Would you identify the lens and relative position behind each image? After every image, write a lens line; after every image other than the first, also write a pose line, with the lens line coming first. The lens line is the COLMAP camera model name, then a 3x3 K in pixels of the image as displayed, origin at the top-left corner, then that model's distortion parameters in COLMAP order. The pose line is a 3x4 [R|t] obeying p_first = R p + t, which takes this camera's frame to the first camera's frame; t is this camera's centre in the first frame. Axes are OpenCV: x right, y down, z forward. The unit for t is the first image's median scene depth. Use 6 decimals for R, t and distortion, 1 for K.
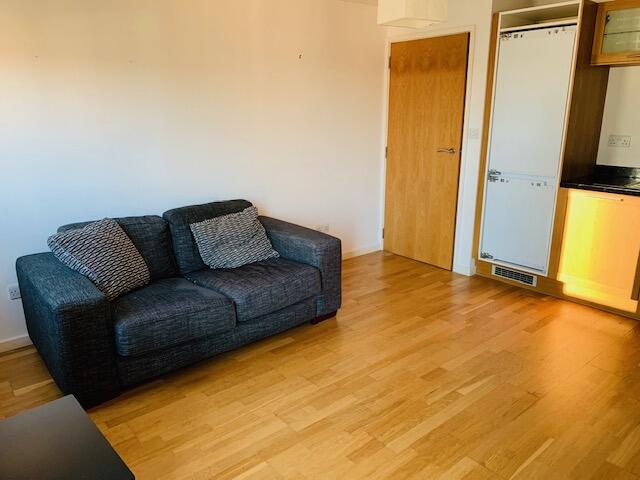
lens RADIAL K [[490.2, 0, 320.0], [0, 490.2, 240.0], [0, 0, 1]] dist [0.006213, -0.002413]
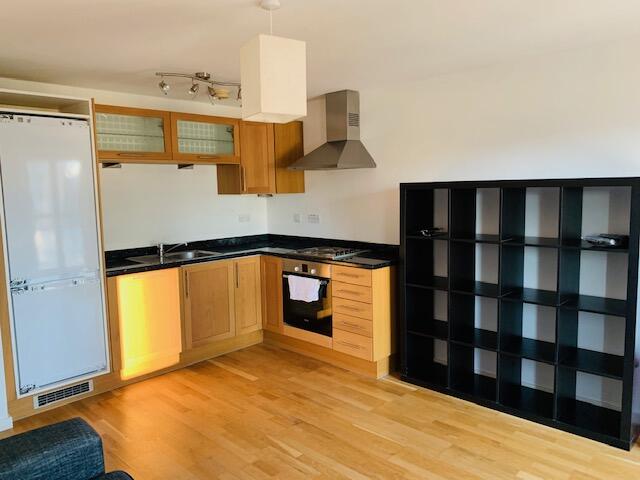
lens RADIAL K [[490.2, 0, 320.0], [0, 490.2, 240.0], [0, 0, 1]] dist [0.006213, -0.002413]
pose [[-0.110471, -0.104285, 0.988393, -0.499081], [0.279413, 0.951113, 0.131581, -0.181161], [-0.953795, 0.290705, -0.075932, 0.616761]]
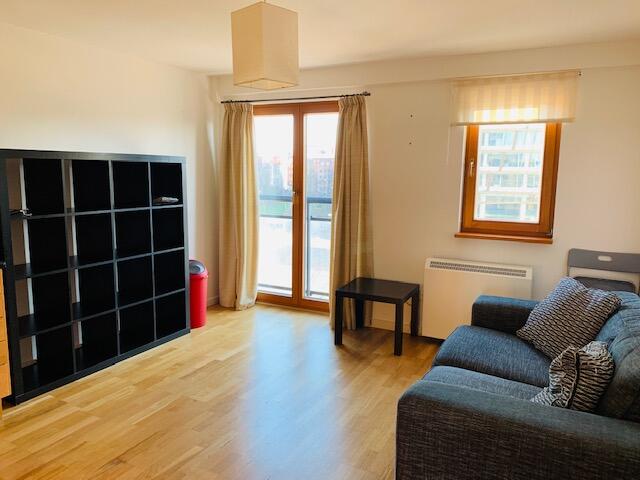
lens RADIAL K [[490.2, 0, 320.0], [0, 490.2, 240.0], [0, 0, 1]] dist [0.006213, -0.002413]
pose [[-0.920122, 0.047323, -0.388763, 0.293255], [-0.112743, 0.918643, 0.378662, -0.321967], [0.375053, 0.392245, -0.839928, 1.201722]]
